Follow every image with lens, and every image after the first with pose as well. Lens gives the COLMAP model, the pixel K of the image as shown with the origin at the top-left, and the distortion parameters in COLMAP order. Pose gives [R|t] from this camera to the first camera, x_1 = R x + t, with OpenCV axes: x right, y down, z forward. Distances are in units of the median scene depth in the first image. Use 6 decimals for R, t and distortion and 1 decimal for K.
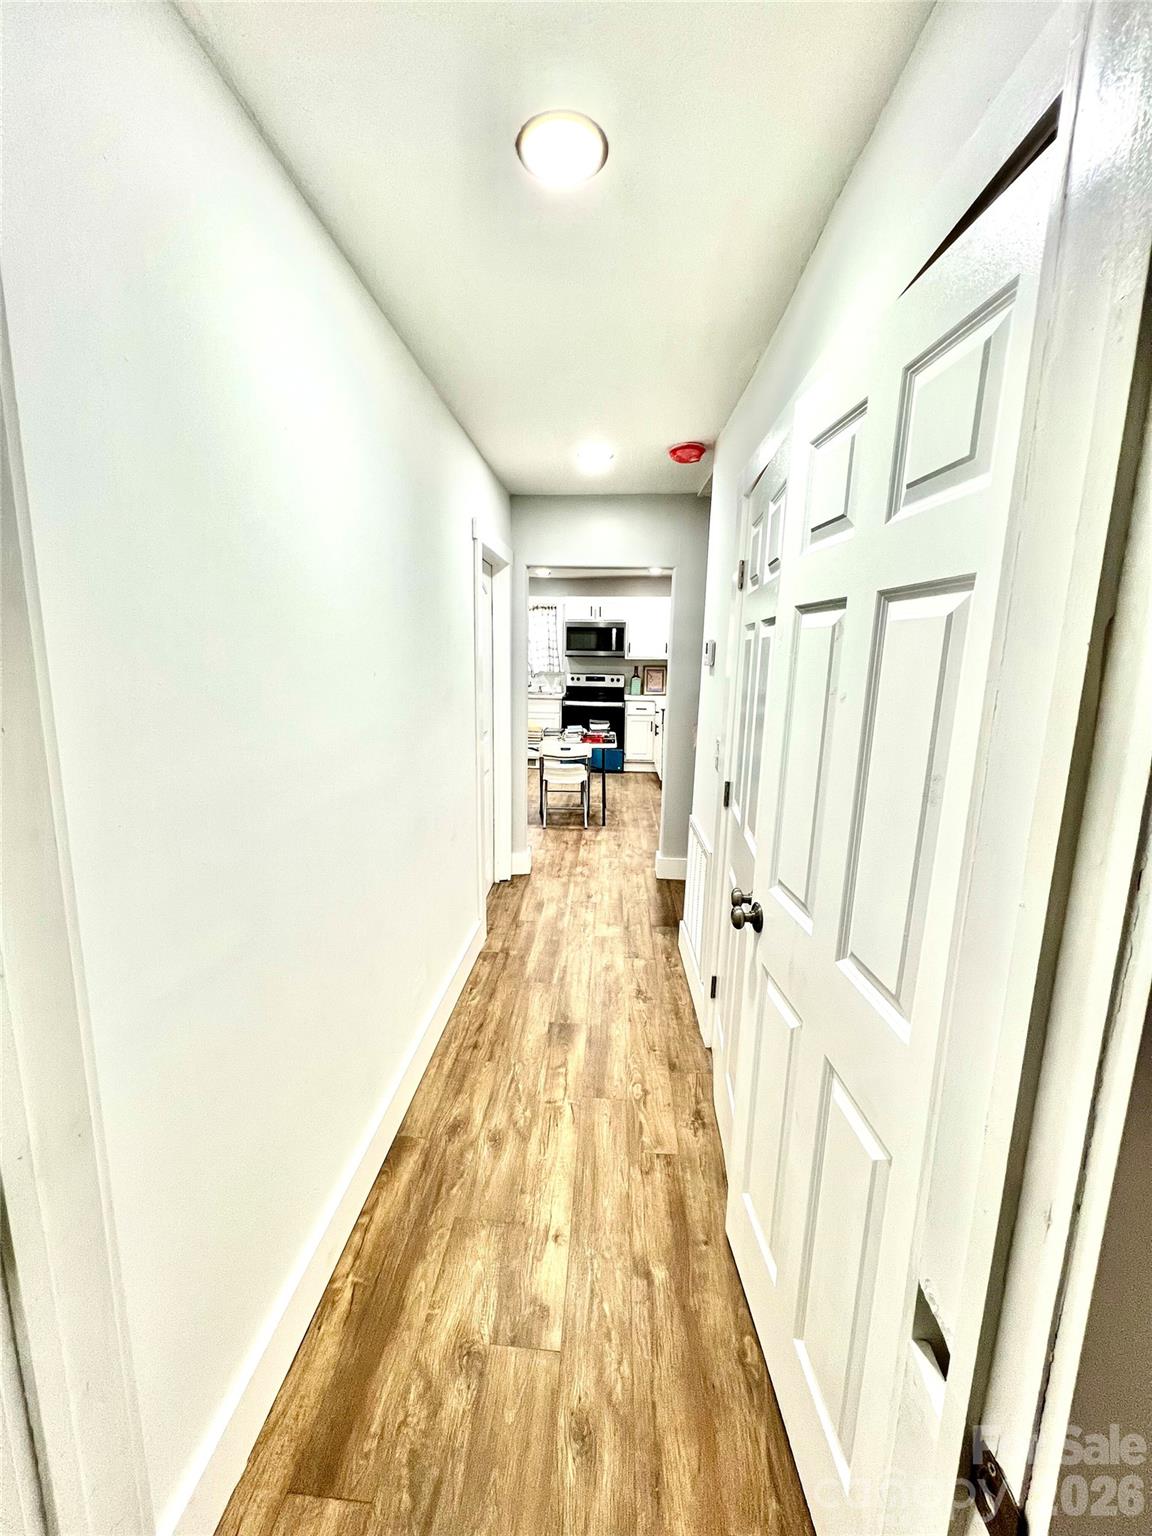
lens RADIAL K [[611.8, 0, 576.0], [0, 611.8, 768.0], [0, 0, 1]] dist [-0.001152, 0.000304]
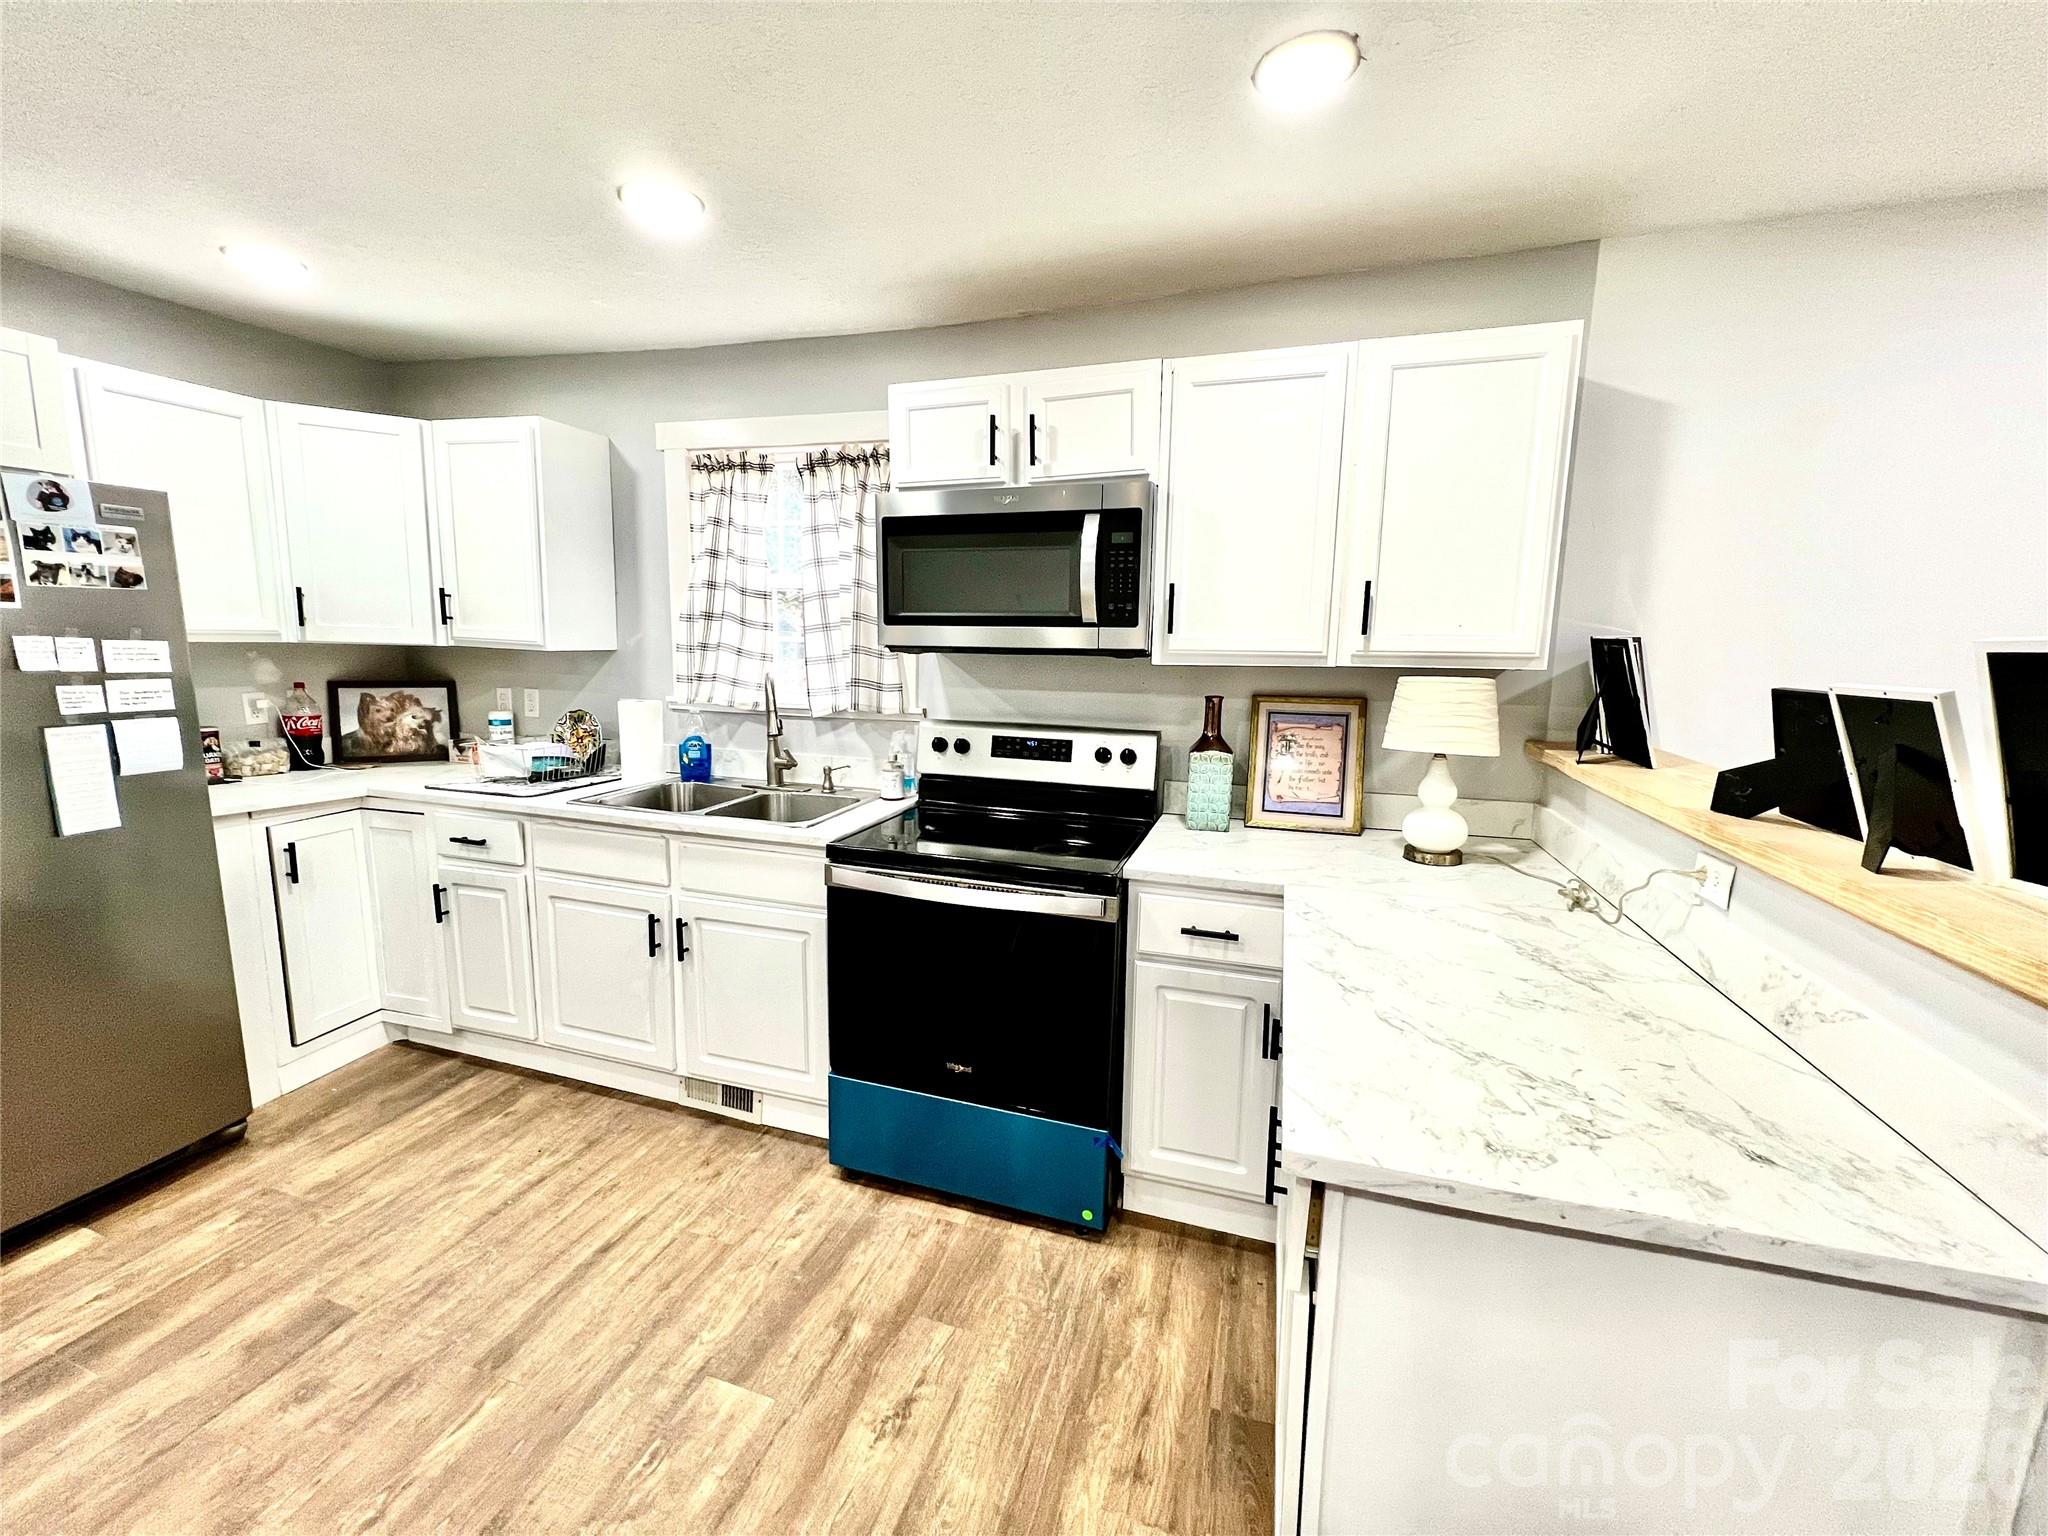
lens RADIAL K [[815.7, 0, 1016.3], [0, 815.7, 764.3], [0, 0, 1]] dist [-0.001152, 0.000304]
pose [[0.967671, 0.034902, -0.249789, 0.104044], [-0.046121, 0.998166, -0.039200, -0.127934], [0.247963, 0.049453, 0.967506, 0.704225]]
